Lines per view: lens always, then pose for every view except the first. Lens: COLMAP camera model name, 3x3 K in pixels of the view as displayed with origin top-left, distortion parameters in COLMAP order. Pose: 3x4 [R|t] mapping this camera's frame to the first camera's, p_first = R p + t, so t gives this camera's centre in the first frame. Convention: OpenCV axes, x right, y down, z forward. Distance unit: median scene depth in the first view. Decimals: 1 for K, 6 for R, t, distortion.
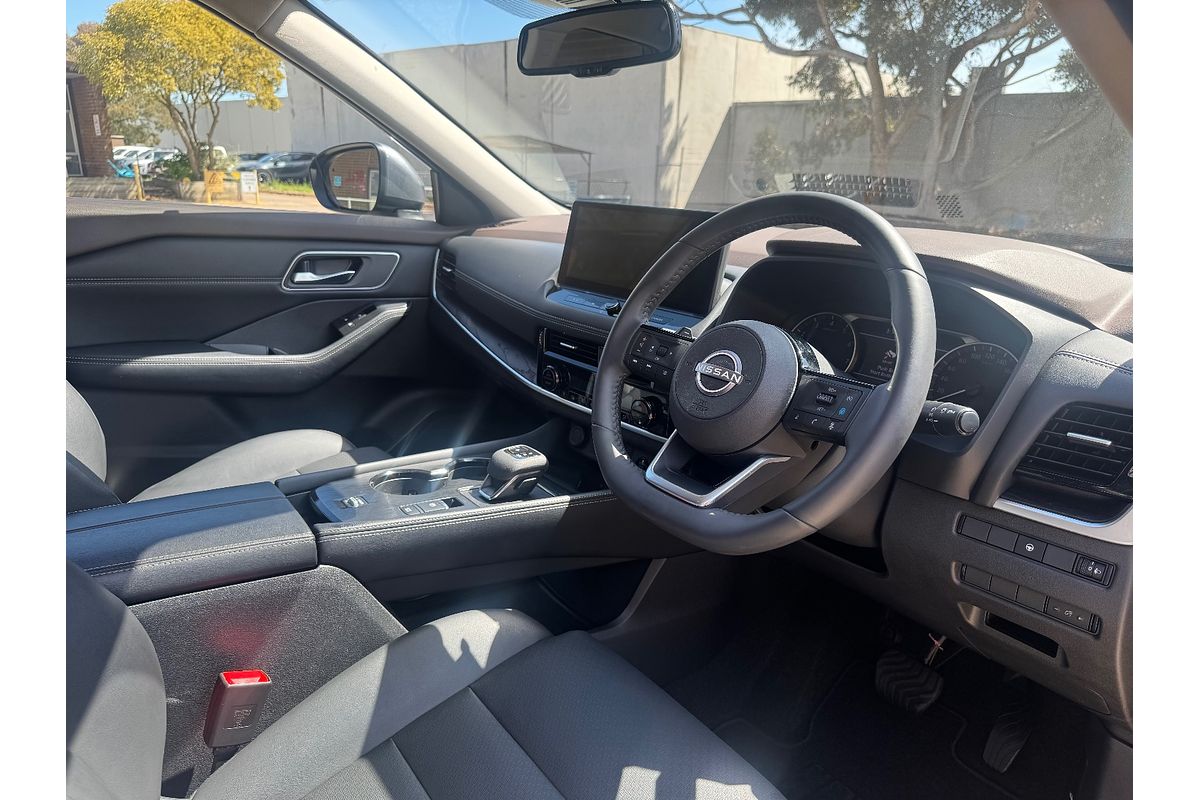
lens RADIAL K [[811.9, 0, 604.0], [0, 811.9, 406.4], [0, 0, 1]] dist [0.002828, 0.002282]
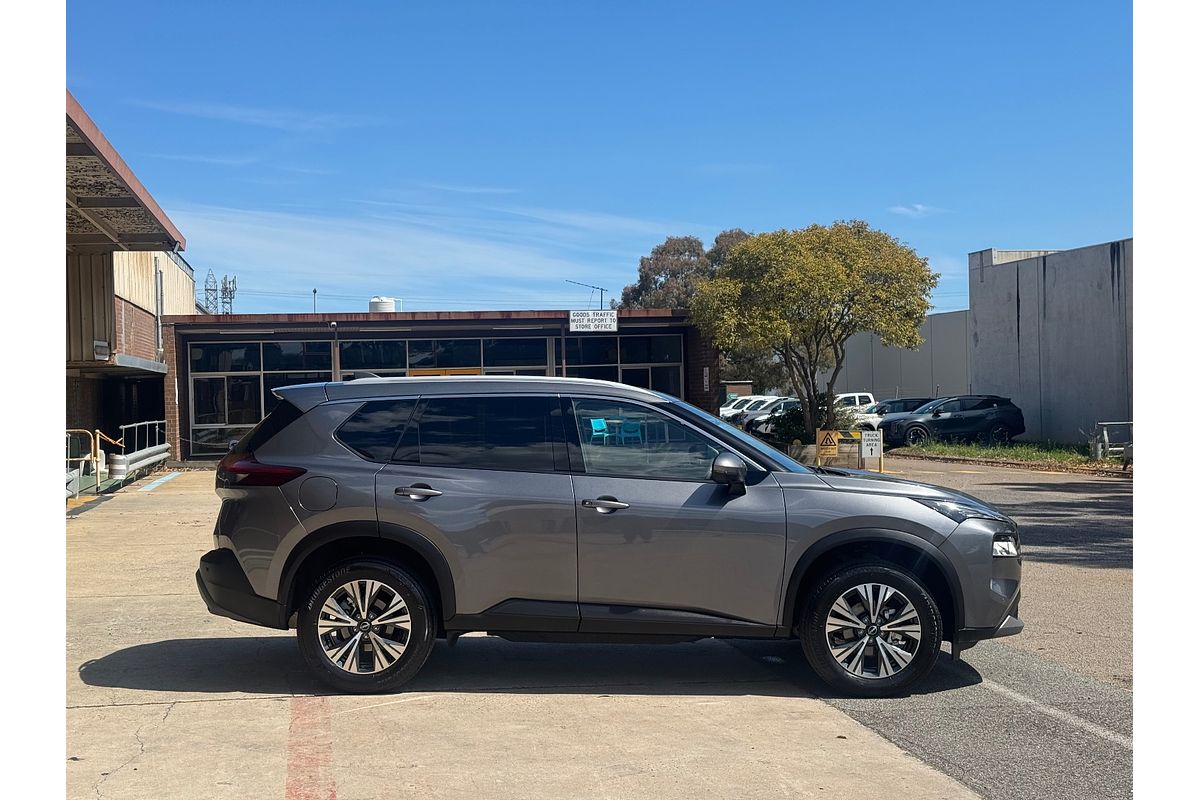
lens RADIAL K [[1619.9, 0, 600.1], [0, 1619.9, 400.1], [0, 0, 1]] dist [-0.017216, 0.000000]
pose [[0.813737, -0.032739, -0.580311, 0.221826], [-0.135108, 0.960410, -0.243638, 0.080154], [0.565312, 0.276662, 0.777097, -0.301899]]
